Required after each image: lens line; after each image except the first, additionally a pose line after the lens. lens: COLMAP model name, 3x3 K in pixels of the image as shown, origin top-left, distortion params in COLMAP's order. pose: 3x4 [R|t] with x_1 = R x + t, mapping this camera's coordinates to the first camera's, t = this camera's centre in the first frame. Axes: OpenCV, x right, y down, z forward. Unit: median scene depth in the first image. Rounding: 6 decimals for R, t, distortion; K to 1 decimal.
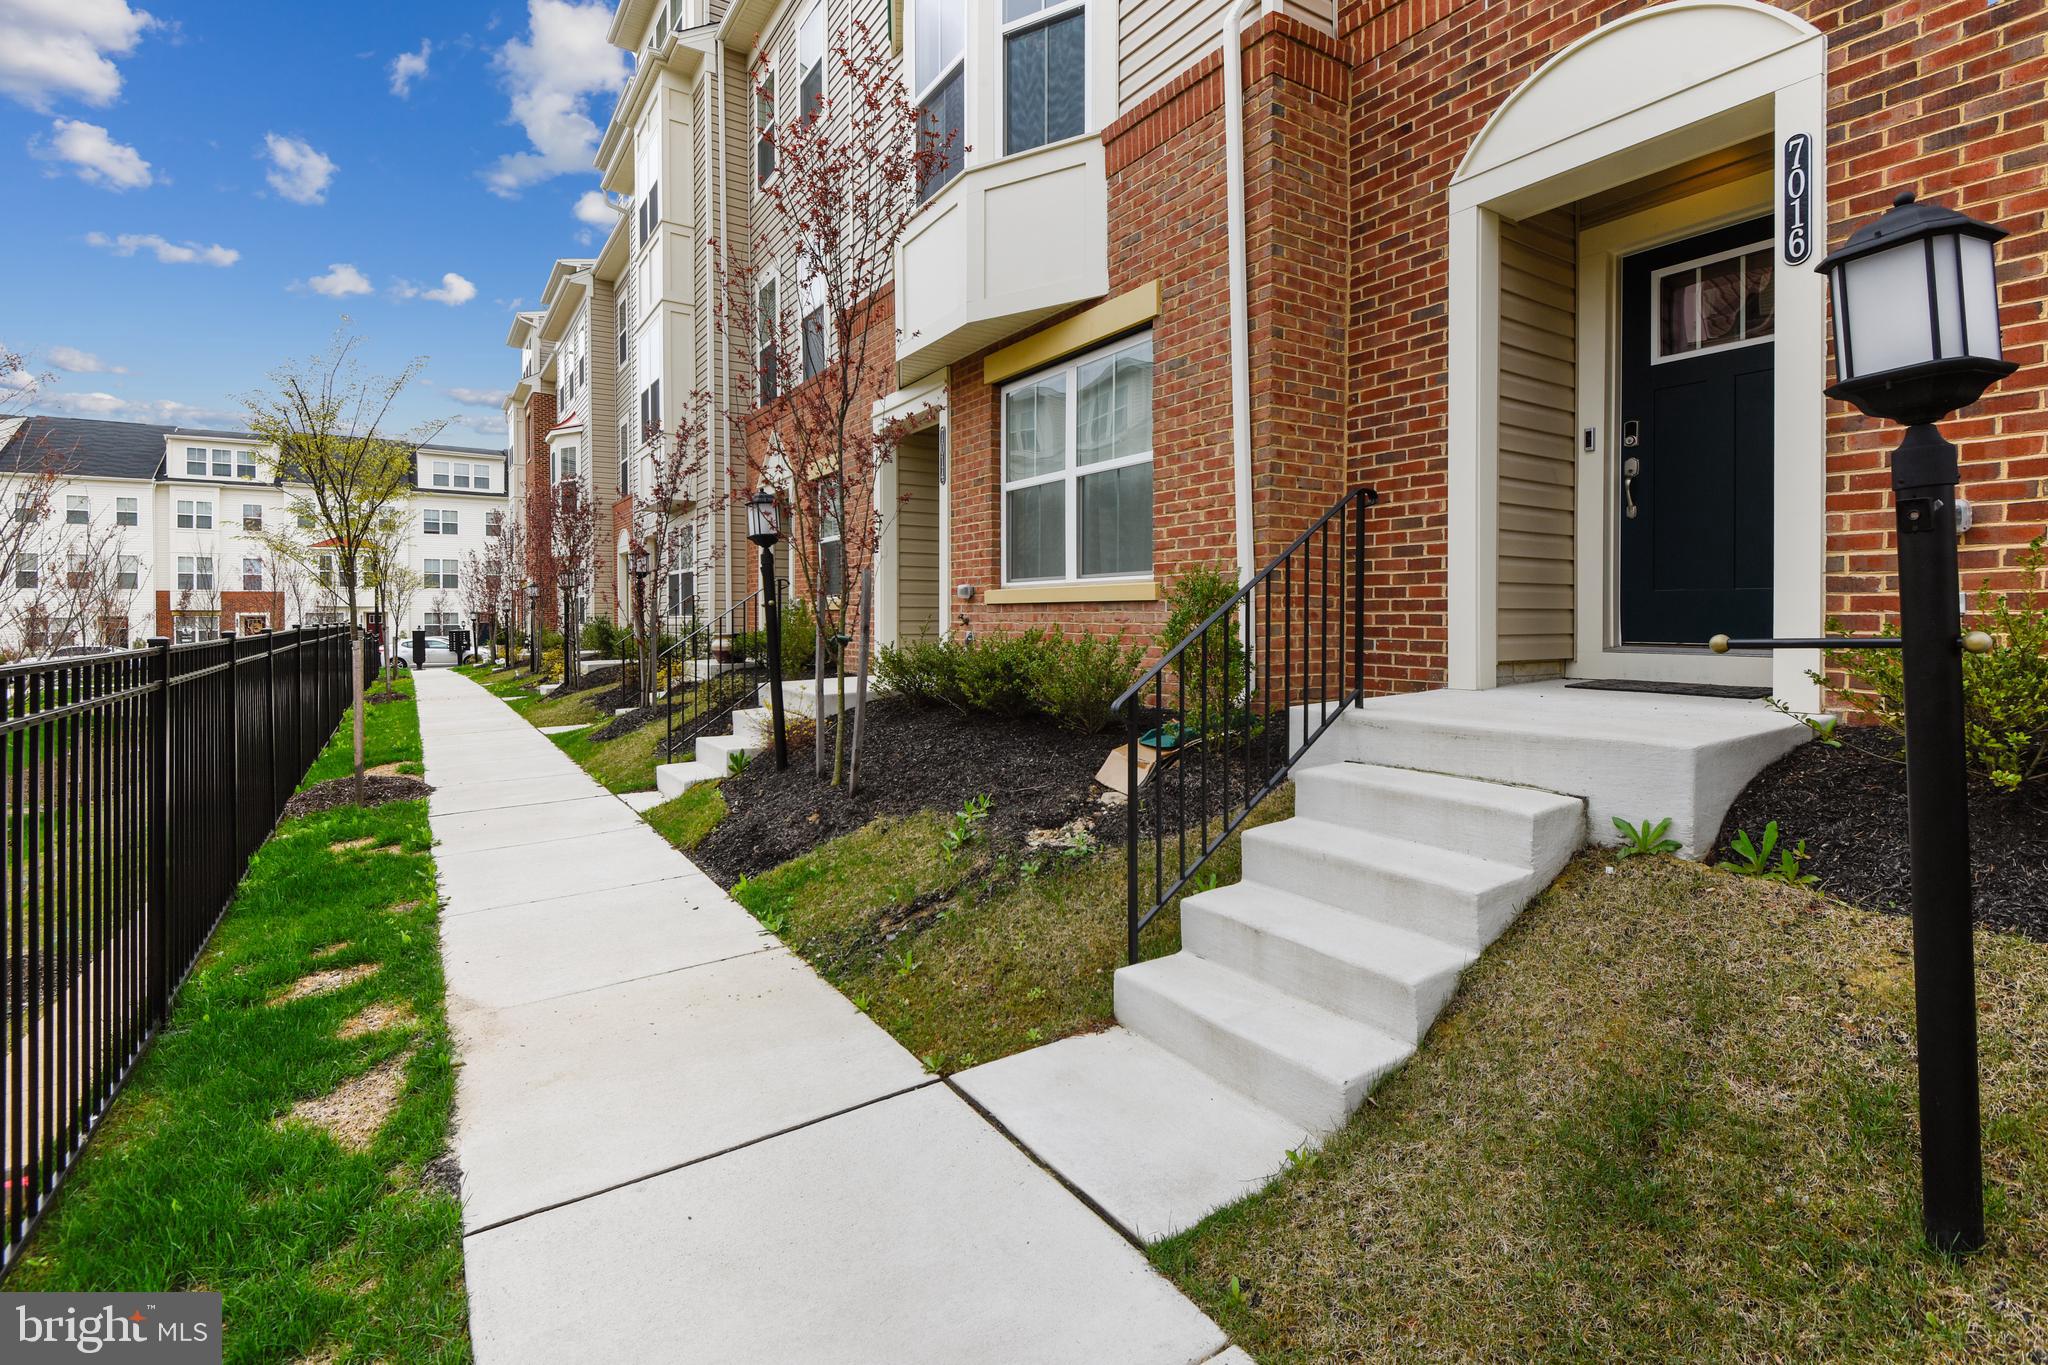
lens RADIAL K [[934.2, 0, 1029.6], [0, 934.2, 636.7], [0, 0, 1]] dist [0.001598, -0.015706]
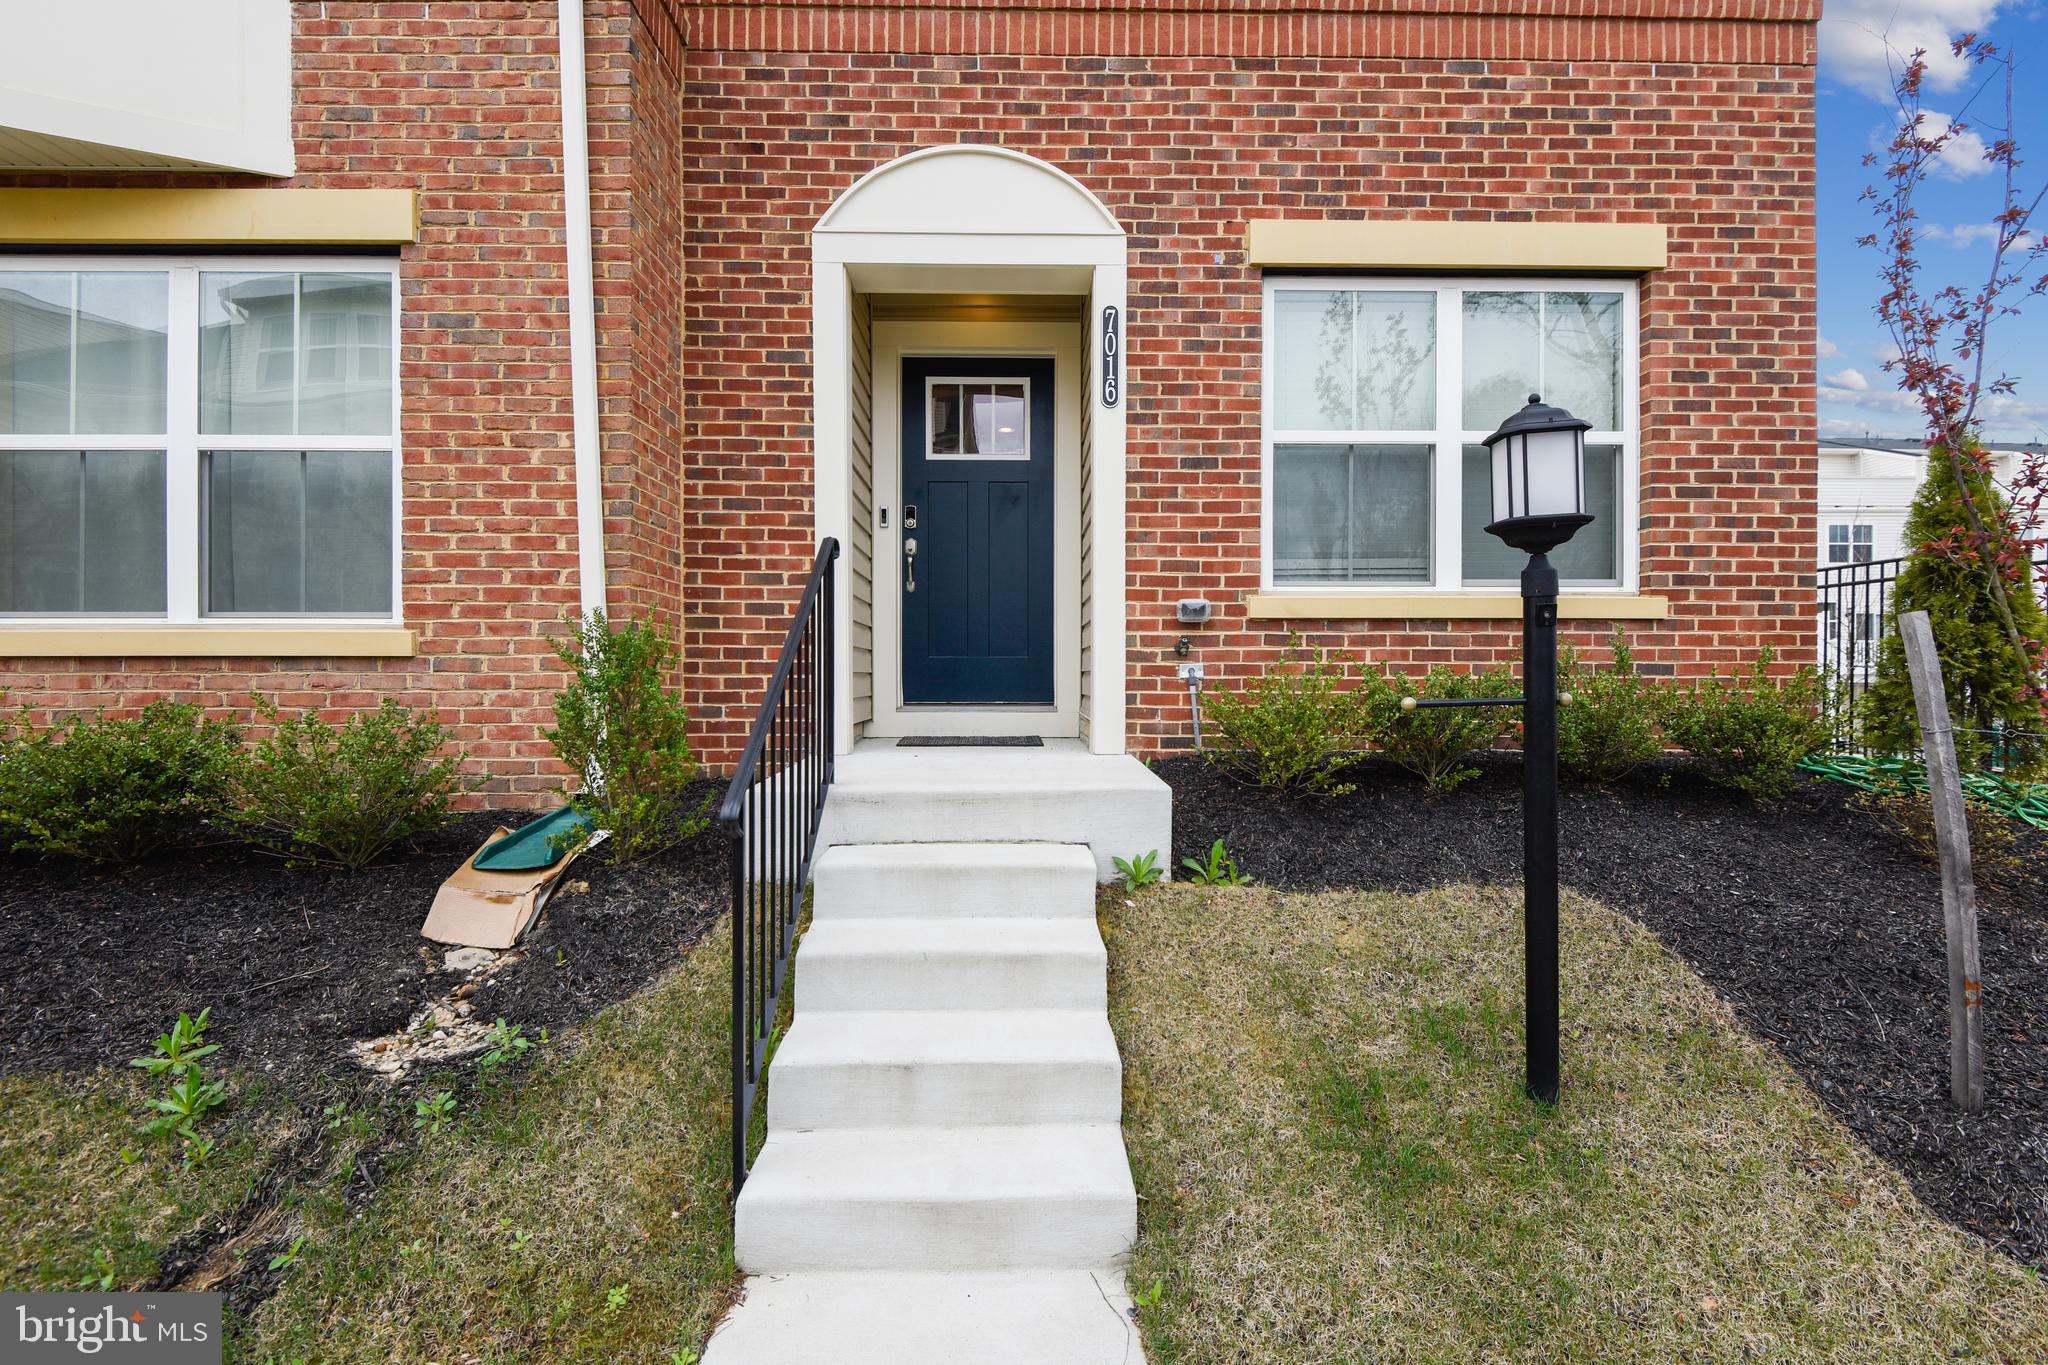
lens RADIAL K [[946.1, 0, 1024.0], [0, 946.1, 682.5], [0, 0, 1]] dist [0.026332, -0.027112]
pose [[0.527169, -0.003202, 0.849755, -0.254572], [0.017300, 0.999826, -0.006964, -0.008335], [-0.849585, 0.018372, 0.527132, 0.291844]]
